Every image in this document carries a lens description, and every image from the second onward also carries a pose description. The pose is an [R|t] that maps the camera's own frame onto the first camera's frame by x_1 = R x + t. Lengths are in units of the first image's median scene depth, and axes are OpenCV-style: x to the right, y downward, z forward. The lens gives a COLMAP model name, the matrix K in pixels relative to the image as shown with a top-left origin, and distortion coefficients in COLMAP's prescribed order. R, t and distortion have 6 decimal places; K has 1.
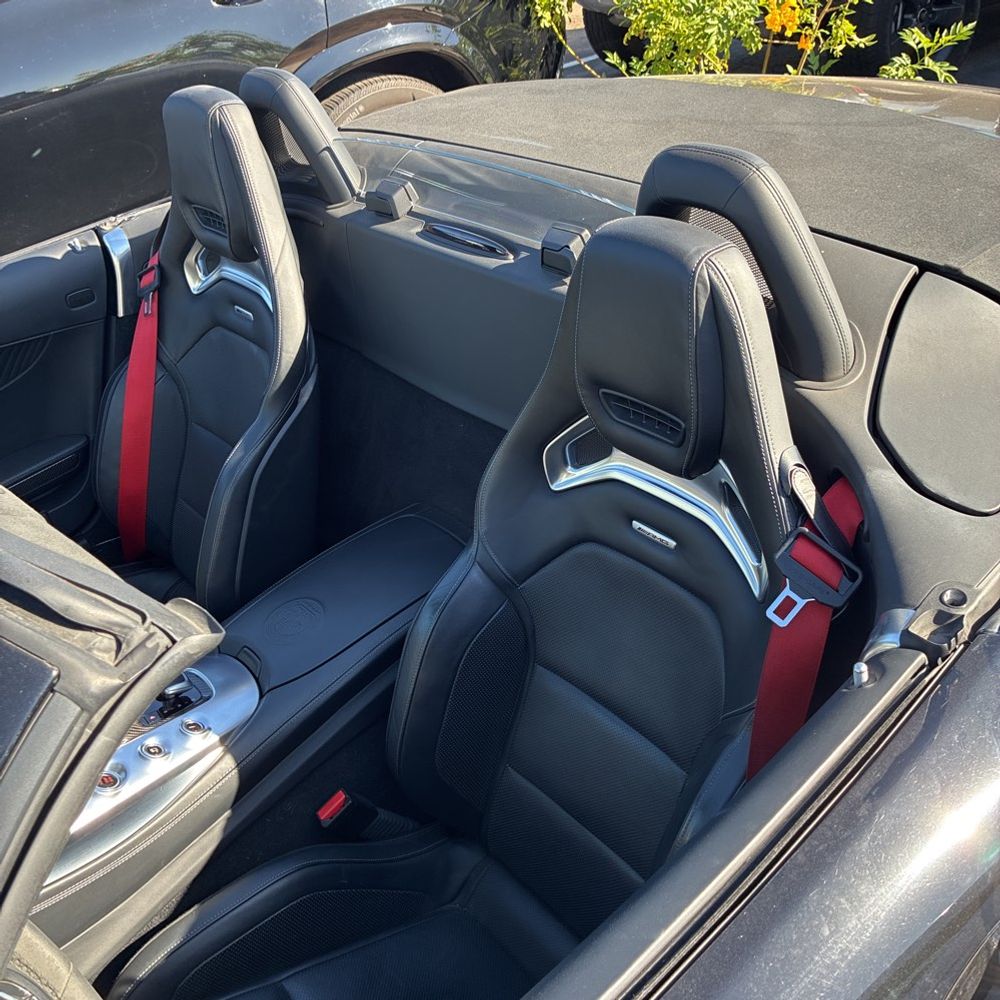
lens RADIAL K [[1016.6, 0, 496.3], [0, 1016.6, 495.4], [0, 0, 1]] dist [0.024520, -0.022862]
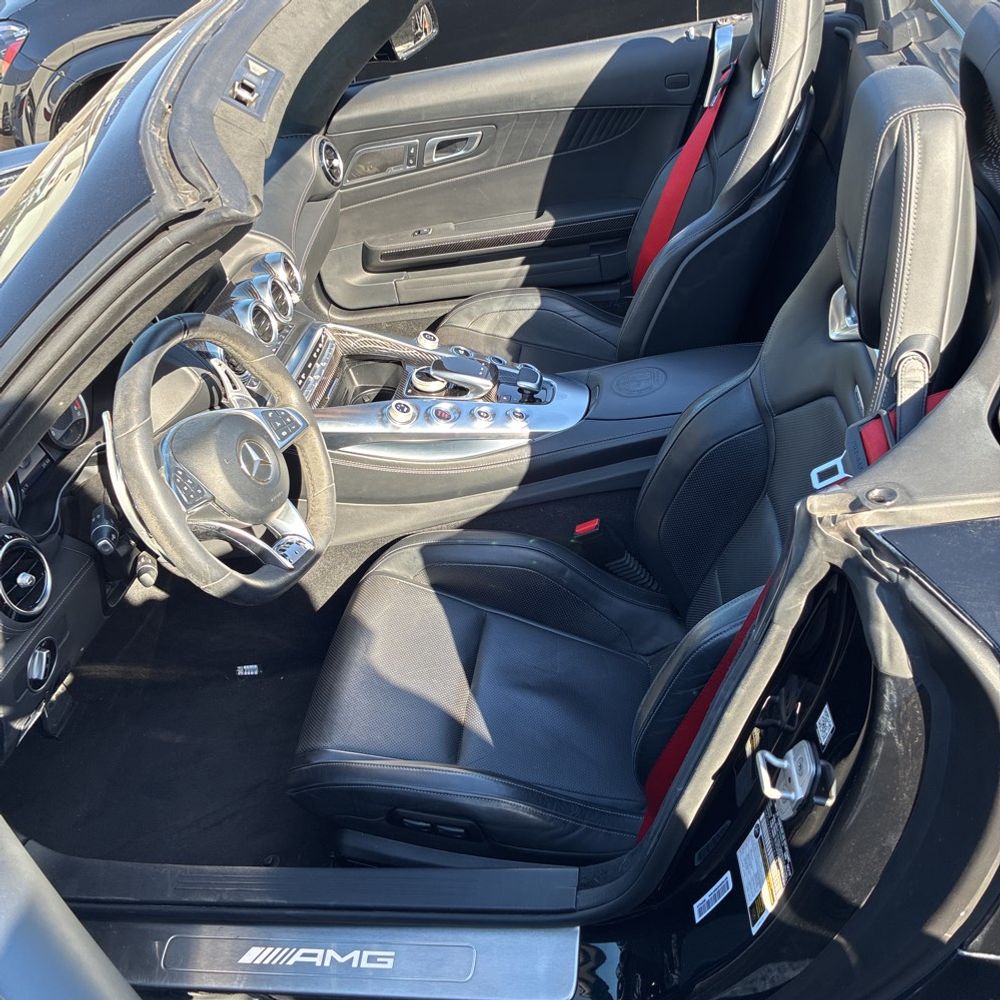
lens RADIAL K [[1016.6, 0, 496.3], [0, 1016.6, 495.4], [0, 0, 1]] dist [0.024520, -0.022862]
pose [[0.673188, 0.442492, -0.592468, 0.491681], [-0.349382, 0.896464, 0.272553, -0.024128], [0.651729, 0.023519, 0.758087, 0.003603]]
